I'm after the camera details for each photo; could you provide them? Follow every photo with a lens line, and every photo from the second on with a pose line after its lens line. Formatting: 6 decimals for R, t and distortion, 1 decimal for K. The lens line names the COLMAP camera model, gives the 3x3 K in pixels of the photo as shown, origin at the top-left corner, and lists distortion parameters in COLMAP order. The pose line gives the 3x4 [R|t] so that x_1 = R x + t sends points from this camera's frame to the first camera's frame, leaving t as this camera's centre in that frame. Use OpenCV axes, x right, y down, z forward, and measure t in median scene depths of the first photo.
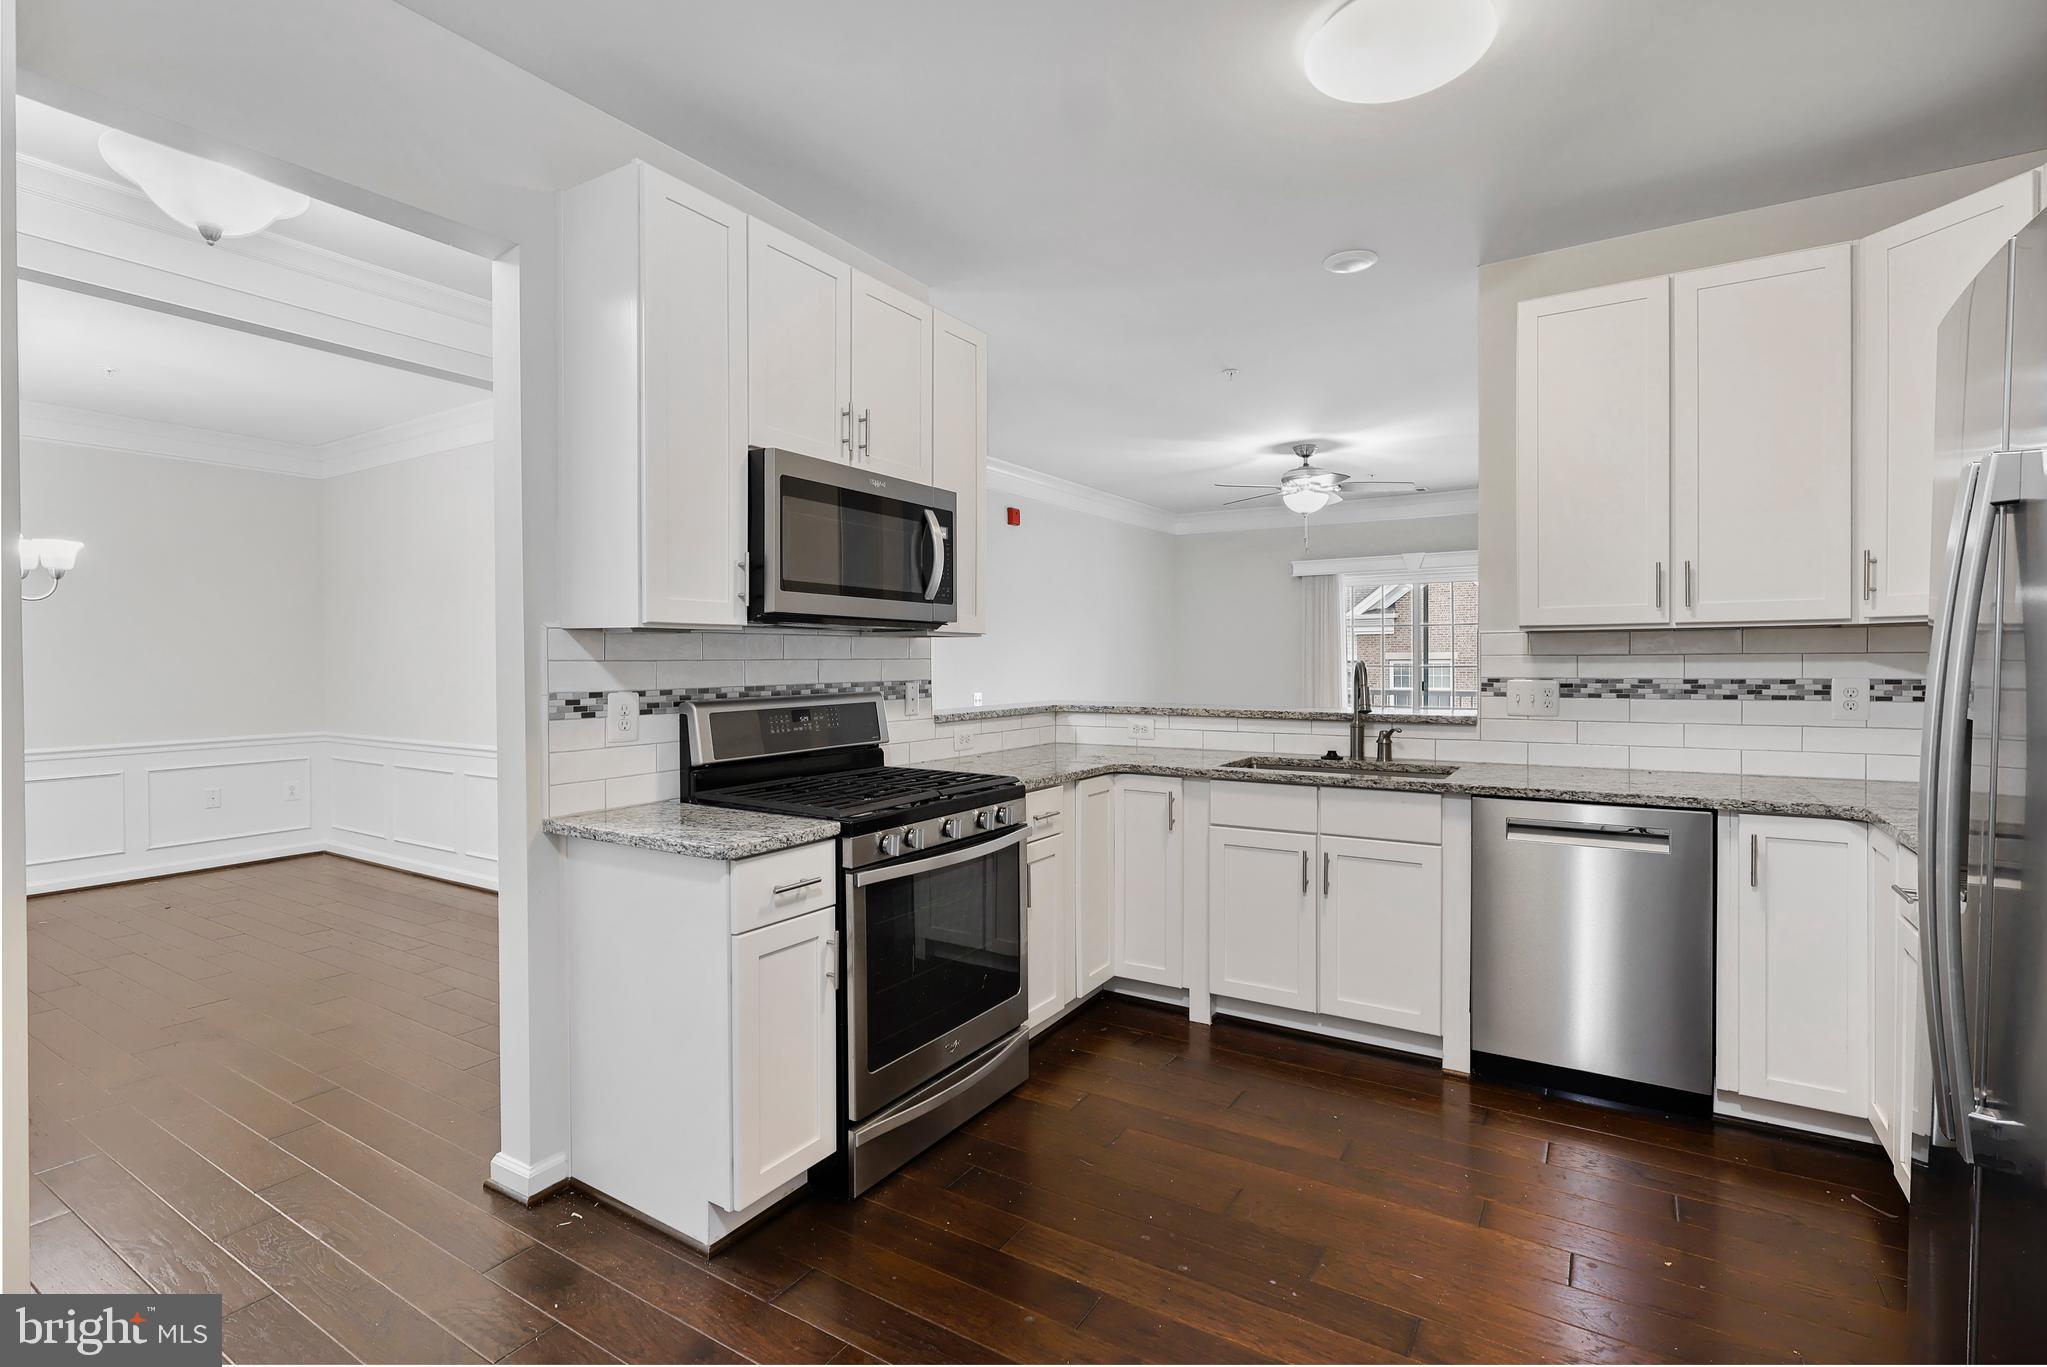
lens RADIAL K [[938.6, 0, 1024.6], [0, 938.6, 677.6], [0, 0, 1]] dist [-0.016924, 0.000434]
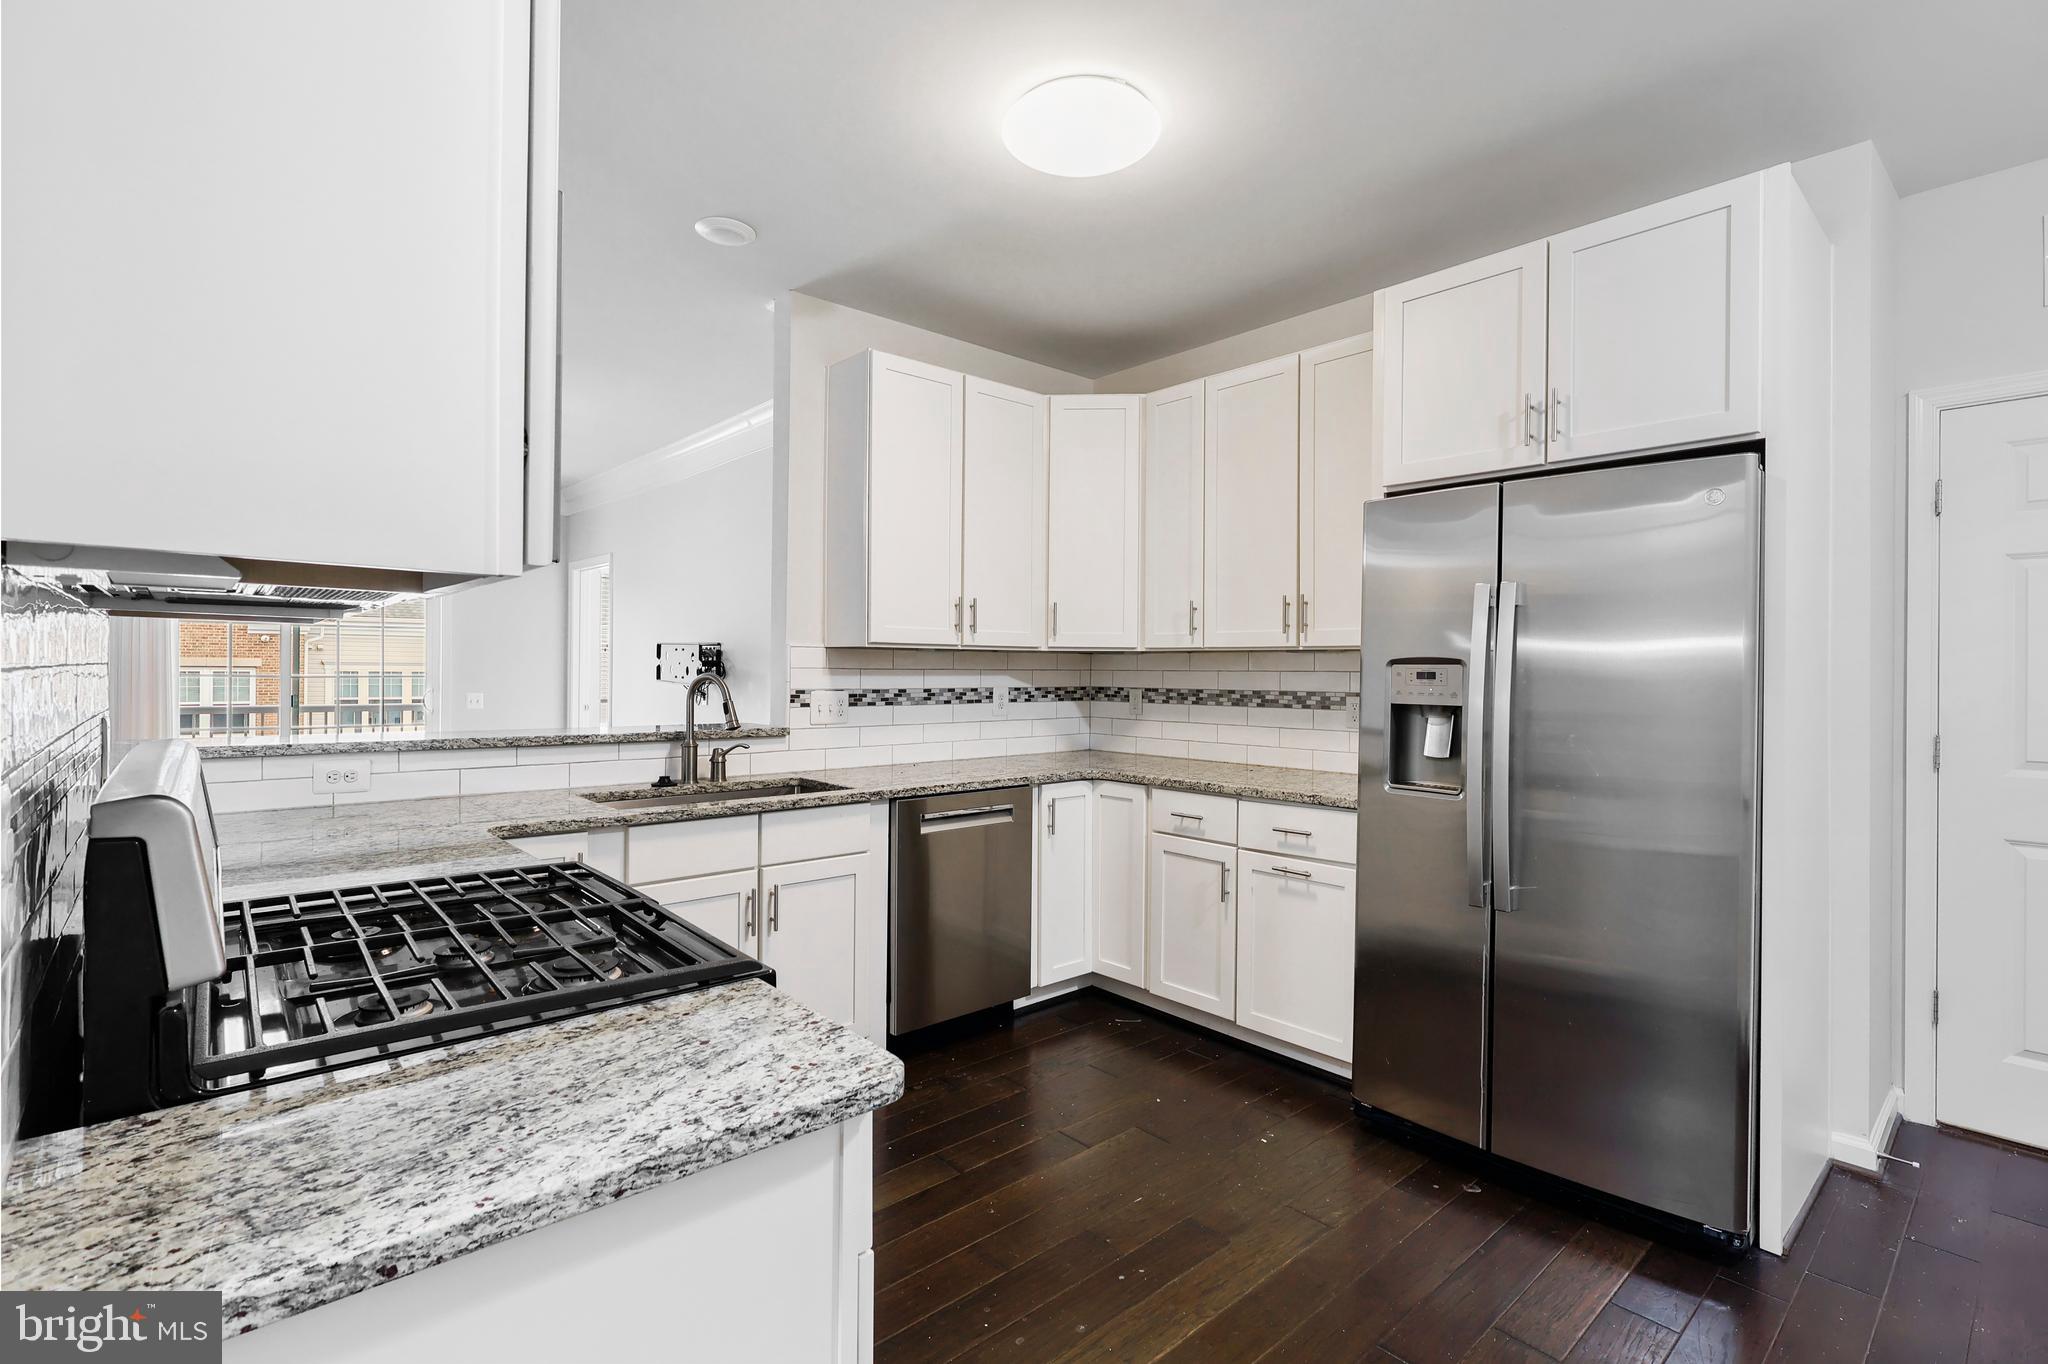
lens RADIAL K [[939.0, 0, 1021.1], [0, 939.0, 683.3], [0, 0, 1]] dist [-0.016924, 0.000434]
pose [[0.270982, -0.001440, 0.962583, -0.465380], [0.013336, 0.999909, -0.002258, -0.001280], [-0.962492, 0.013449, 0.270976, 0.512233]]
